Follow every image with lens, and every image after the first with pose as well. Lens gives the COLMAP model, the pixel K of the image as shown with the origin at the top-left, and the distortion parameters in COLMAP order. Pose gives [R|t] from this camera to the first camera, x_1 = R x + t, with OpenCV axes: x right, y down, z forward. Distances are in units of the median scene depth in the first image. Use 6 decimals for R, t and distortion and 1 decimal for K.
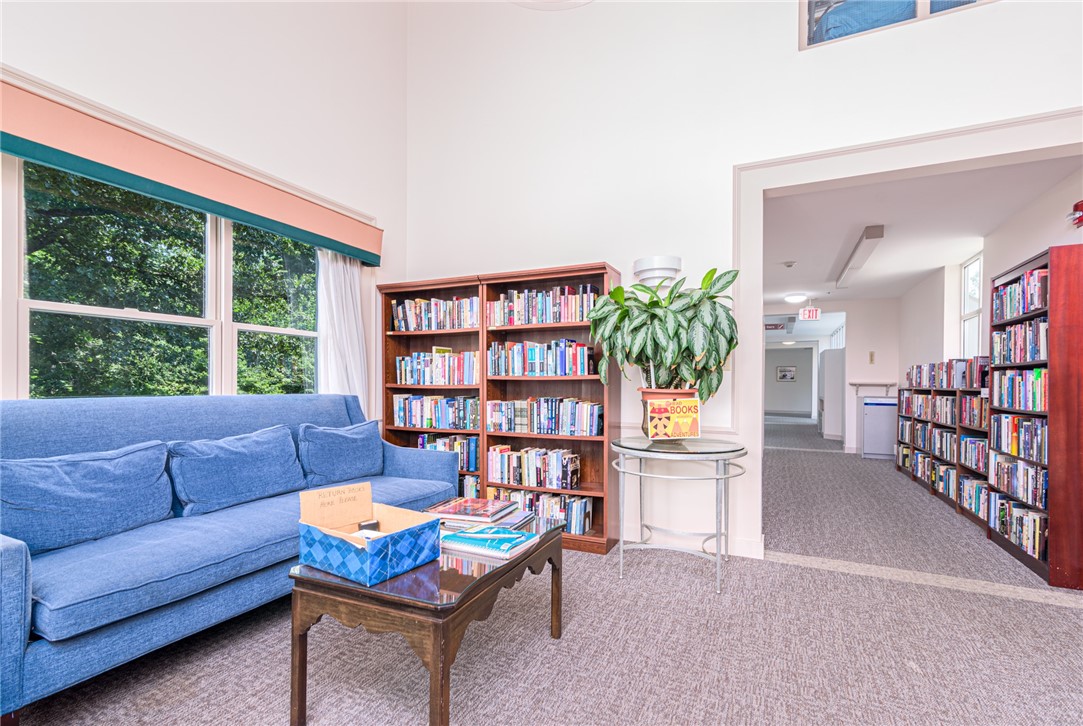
lens RADIAL K [[491.4, 0, 542.3], [0, 491.4, 382.9], [0, 0, 1]] dist [0.001403, -0.000823]
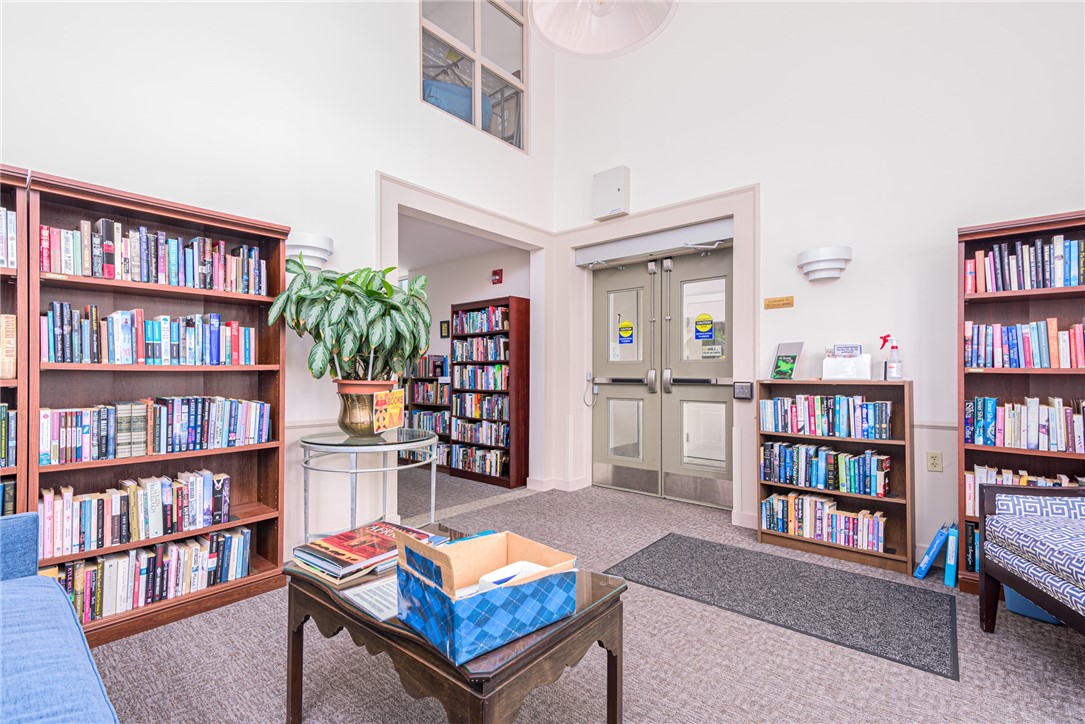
lens RADIAL K [[492.4, 0, 543.4], [0, 492.4, 368.2], [0, 0, 1]] dist [0.001403, -0.000823]
pose [[0.264476, 0.006236, 0.964372, -0.519391], [-0.000384, 0.999980, -0.006361, -0.005913], [-0.964392, 0.001312, 0.264473, 0.350698]]
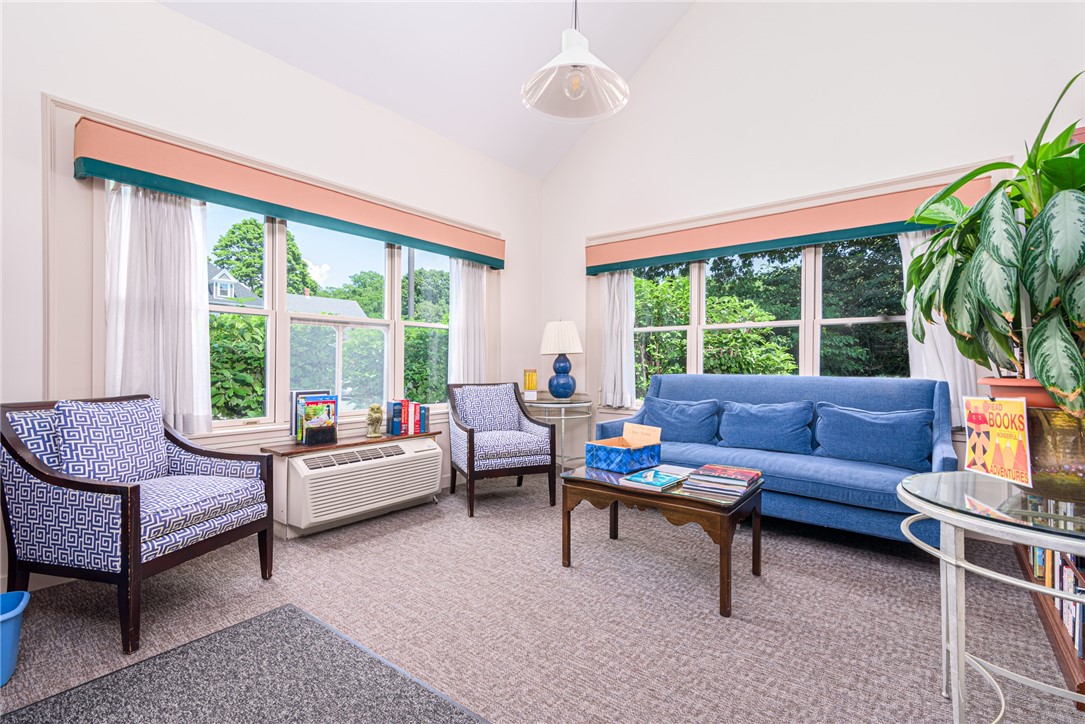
lens RADIAL K [[492.4, 0, 542.5], [0, 492.4, 364.3], [0, 0, 1]] dist [0.001403, -0.000823]
pose [[-0.235005, -0.006907, -0.971970, 0.711043], [-0.004880, 0.999971, -0.005926, 0.003390], [0.971982, 0.003350, -0.235032, 0.555313]]
